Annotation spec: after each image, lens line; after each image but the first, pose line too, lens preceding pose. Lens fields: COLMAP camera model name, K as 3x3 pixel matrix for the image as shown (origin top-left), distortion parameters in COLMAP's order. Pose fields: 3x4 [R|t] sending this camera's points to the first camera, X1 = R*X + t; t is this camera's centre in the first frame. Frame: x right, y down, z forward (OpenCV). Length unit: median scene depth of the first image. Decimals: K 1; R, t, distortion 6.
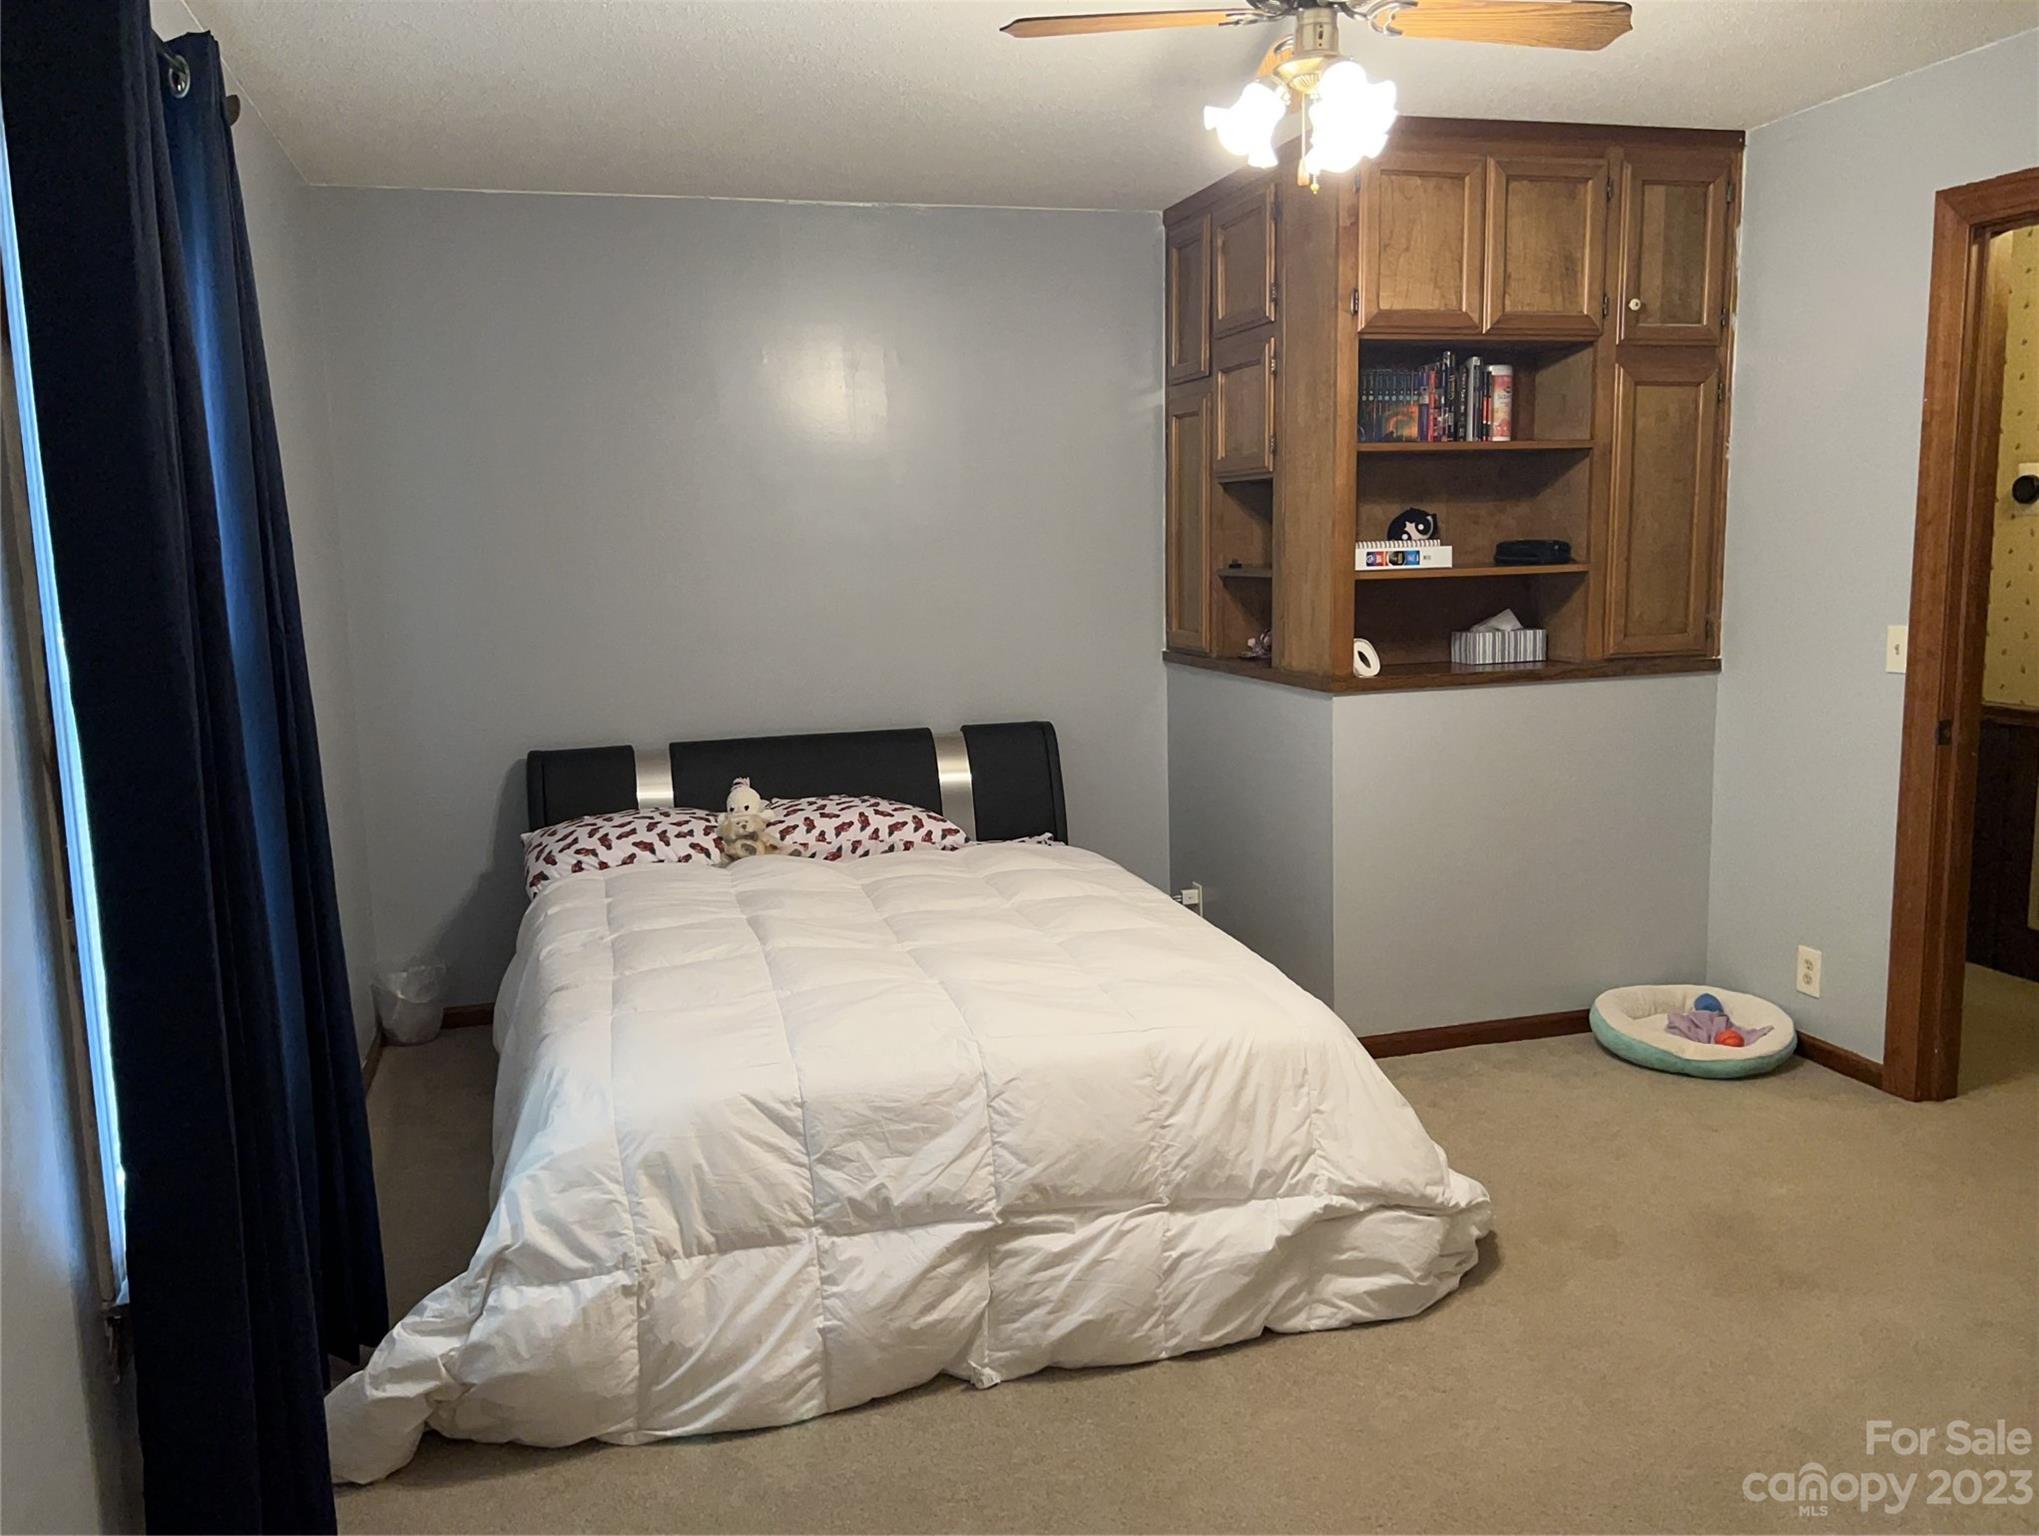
lens RADIAL K [[1550.0, 0, 1032.5], [0, 1550.0, 765.2], [0, 0, 1]] dist [0.067110, -0.053072]
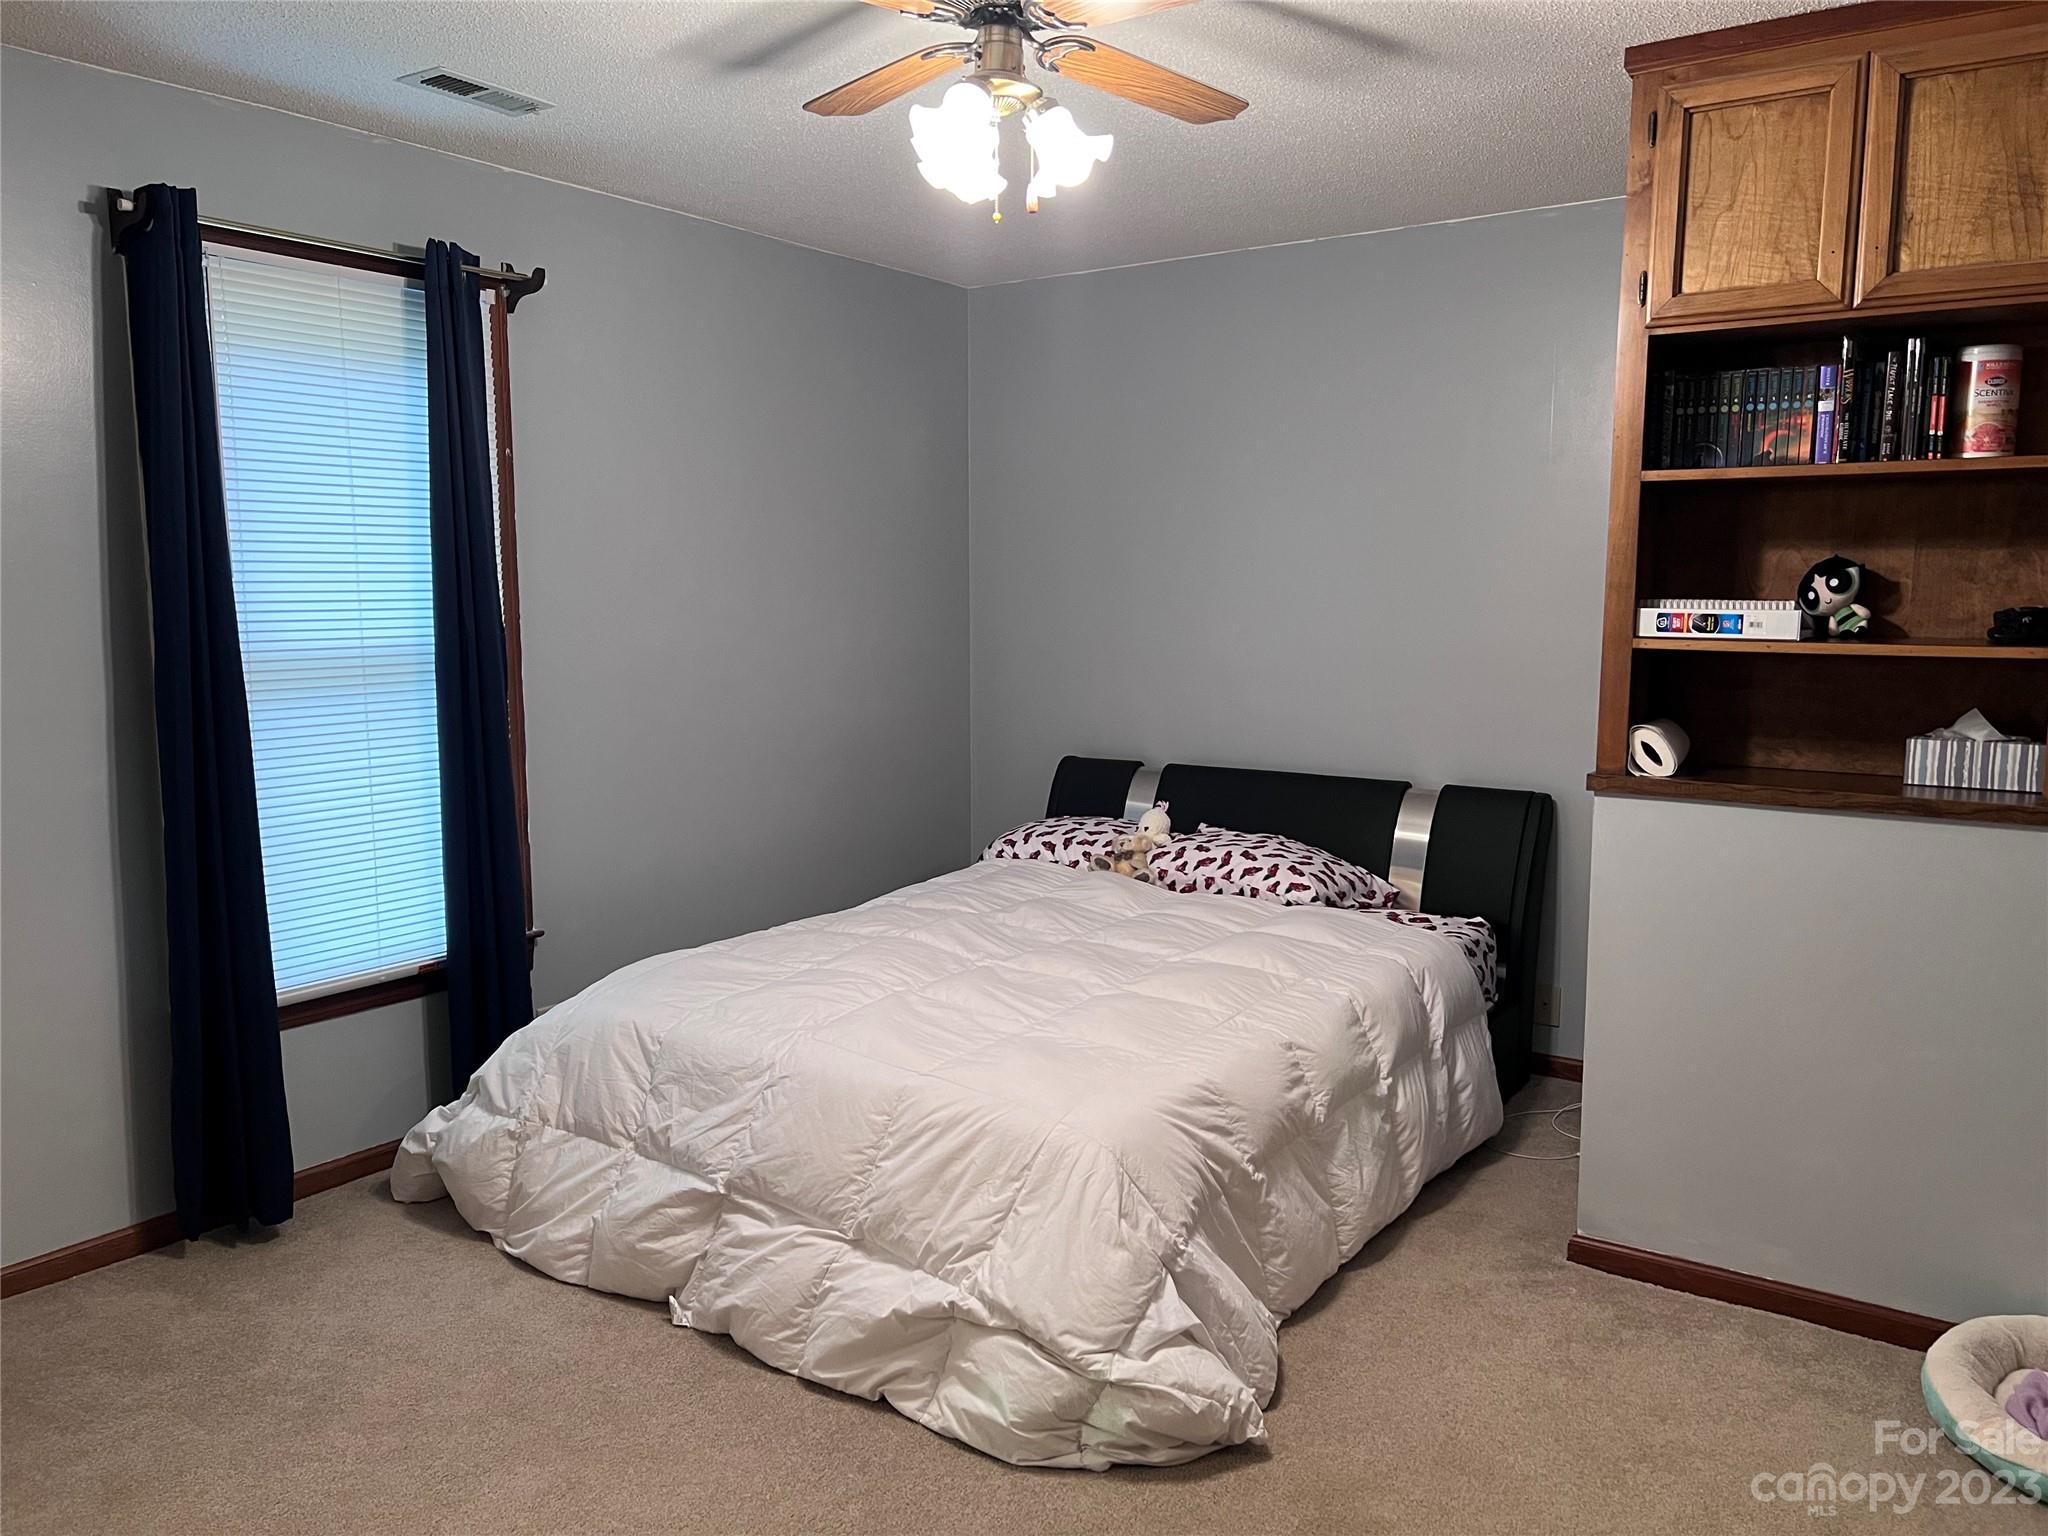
lens RADIAL K [[1556.8, 0, 1037.0], [0, 1556.8, 765.2], [0, 0, 1]] dist [0.067110, -0.053072]
pose [[0.629109, 0.121201, -0.767810, 0.894560], [-0.131371, 0.990138, 0.048656, -0.088317], [0.766135, 0.070258, 0.638828, 0.410674]]
